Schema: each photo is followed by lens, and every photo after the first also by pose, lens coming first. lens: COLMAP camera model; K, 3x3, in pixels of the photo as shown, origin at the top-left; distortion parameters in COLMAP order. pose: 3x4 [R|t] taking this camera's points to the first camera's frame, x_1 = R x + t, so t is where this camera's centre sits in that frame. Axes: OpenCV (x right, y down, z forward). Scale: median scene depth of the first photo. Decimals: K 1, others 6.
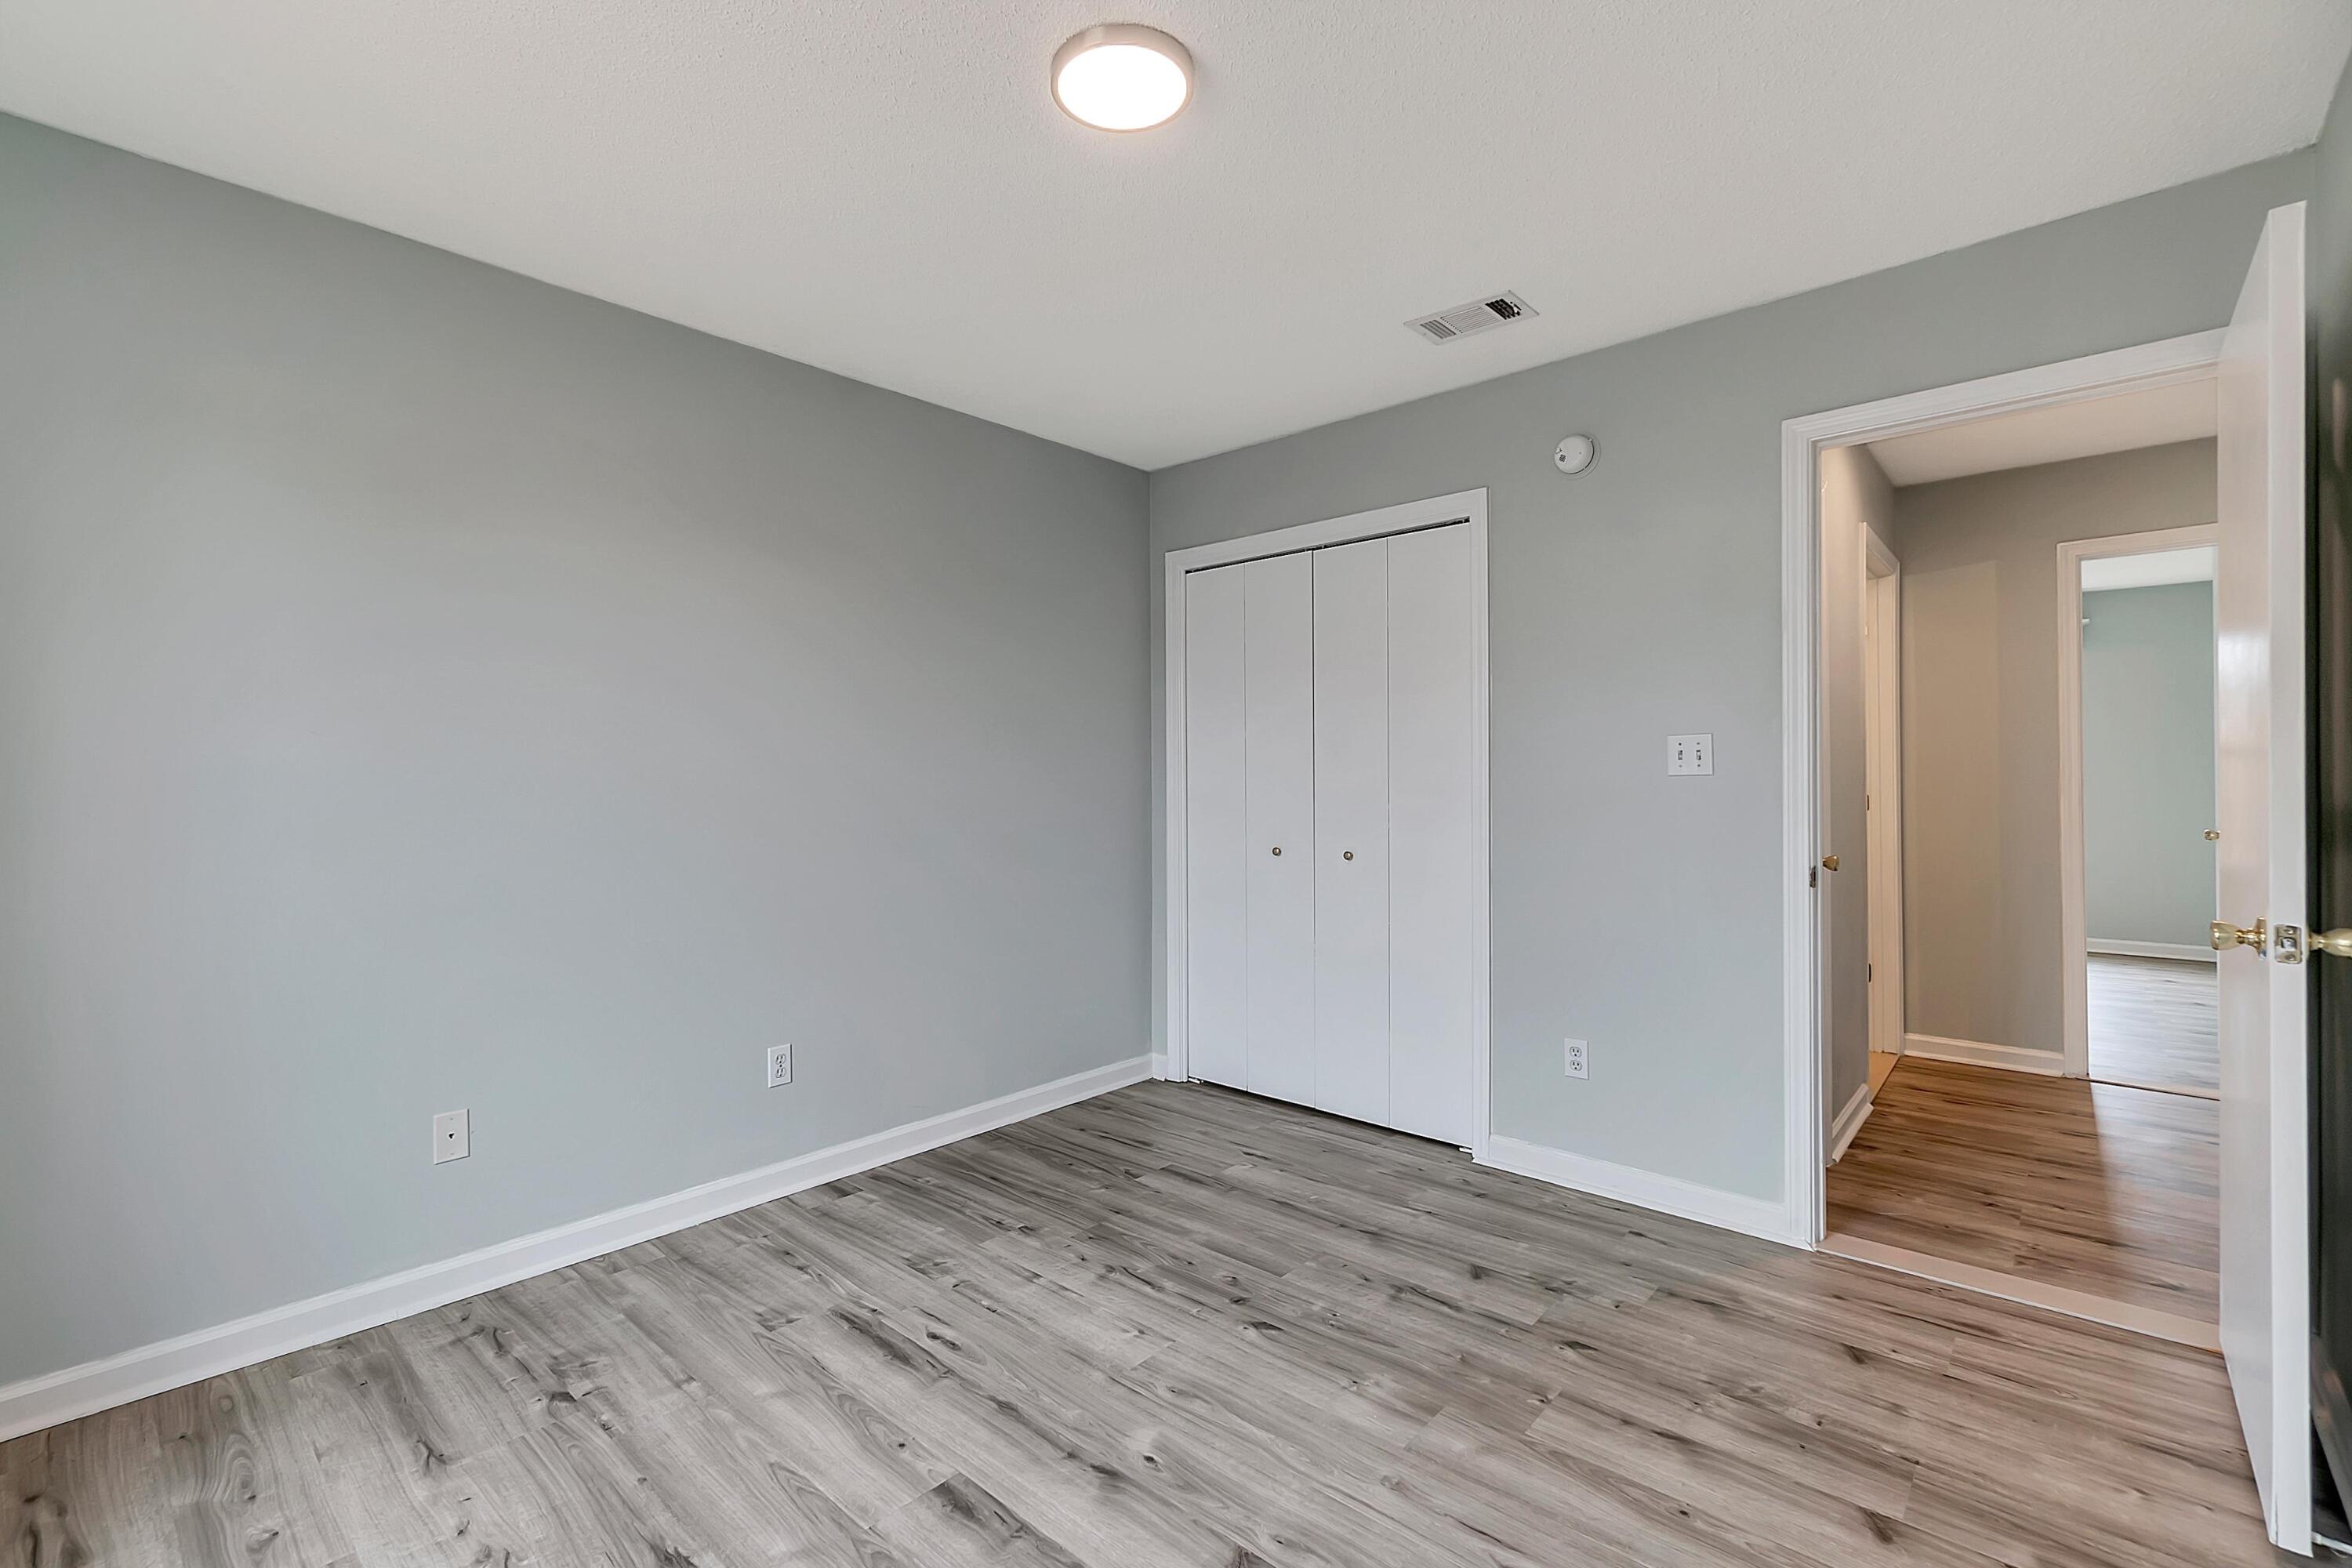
lens RADIAL K [[1032.7, 0, 1142.8], [0, 1032.7, 778.5], [0, 0, 1]] dist [0.000259, 0.000314]
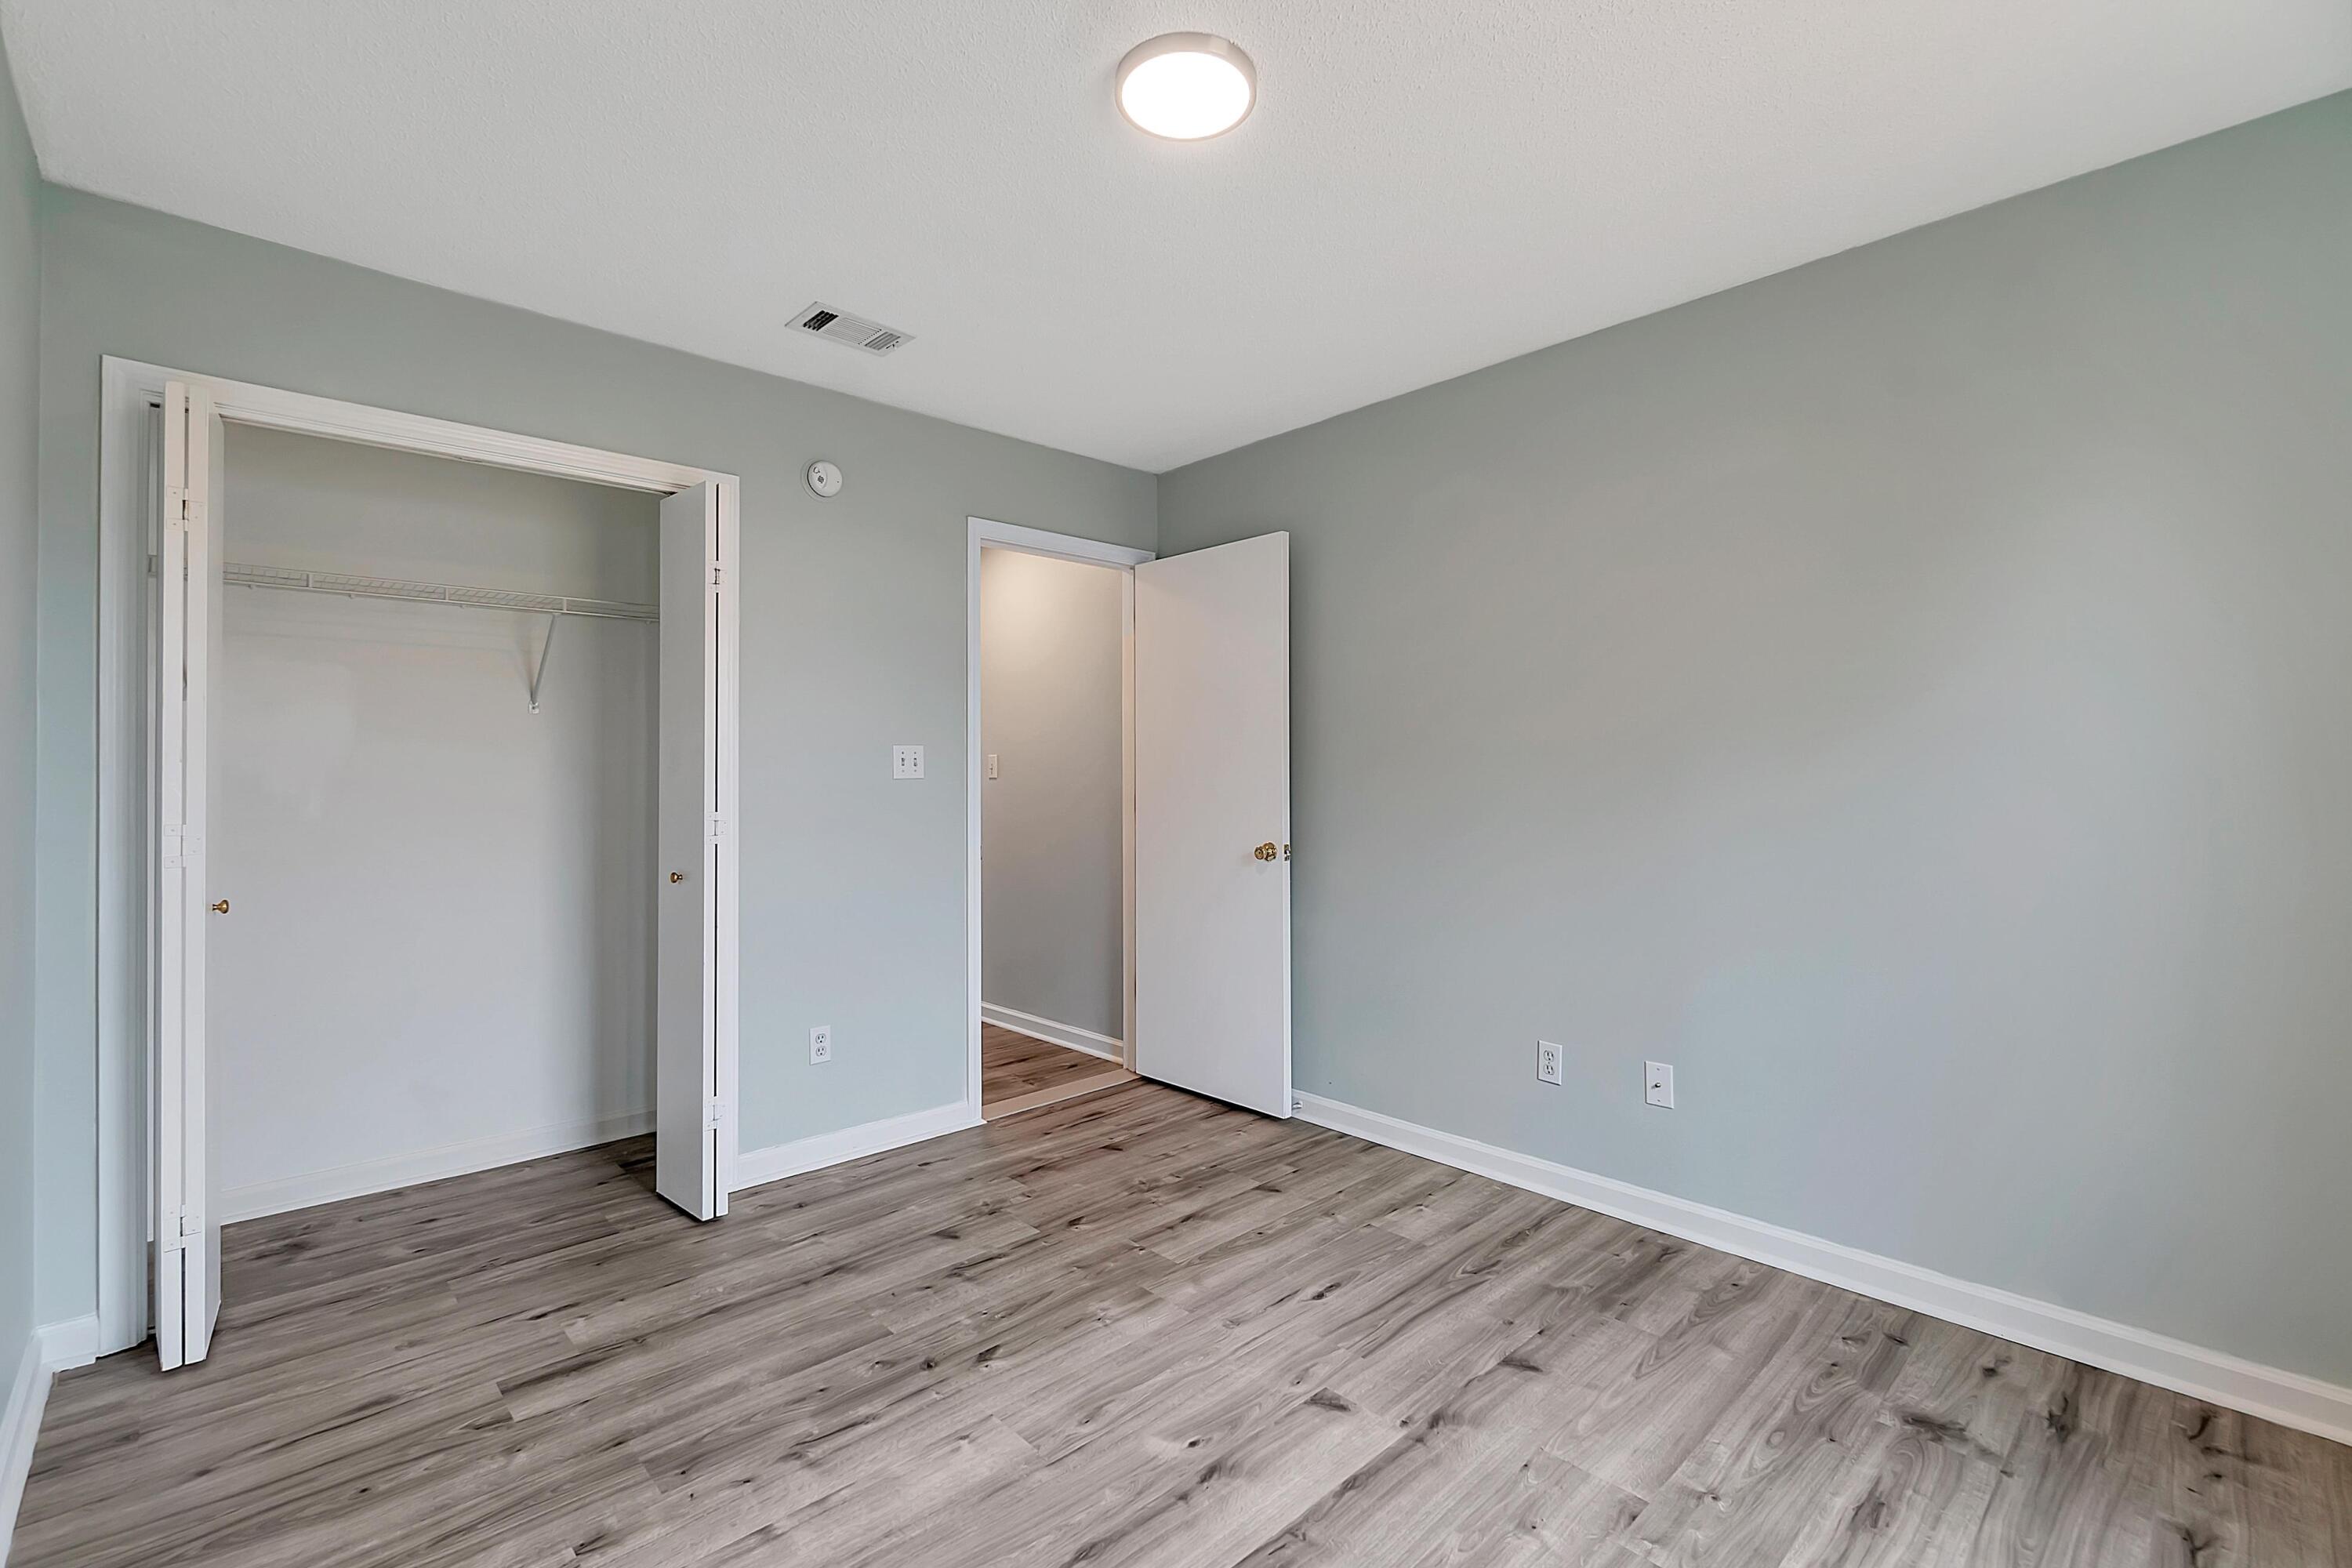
lens RADIAL K [[1024.7, 0, 1150.3], [0, 1024.7, 773.0], [0, 0, 1]] dist [-0.008747, -0.000226]
pose [[0.085846, 0.008771, 0.996270, -0.984639], [0.005423, 0.999942, -0.009271, 0.004522], [-0.996294, 0.006198, 0.085793, 0.929252]]
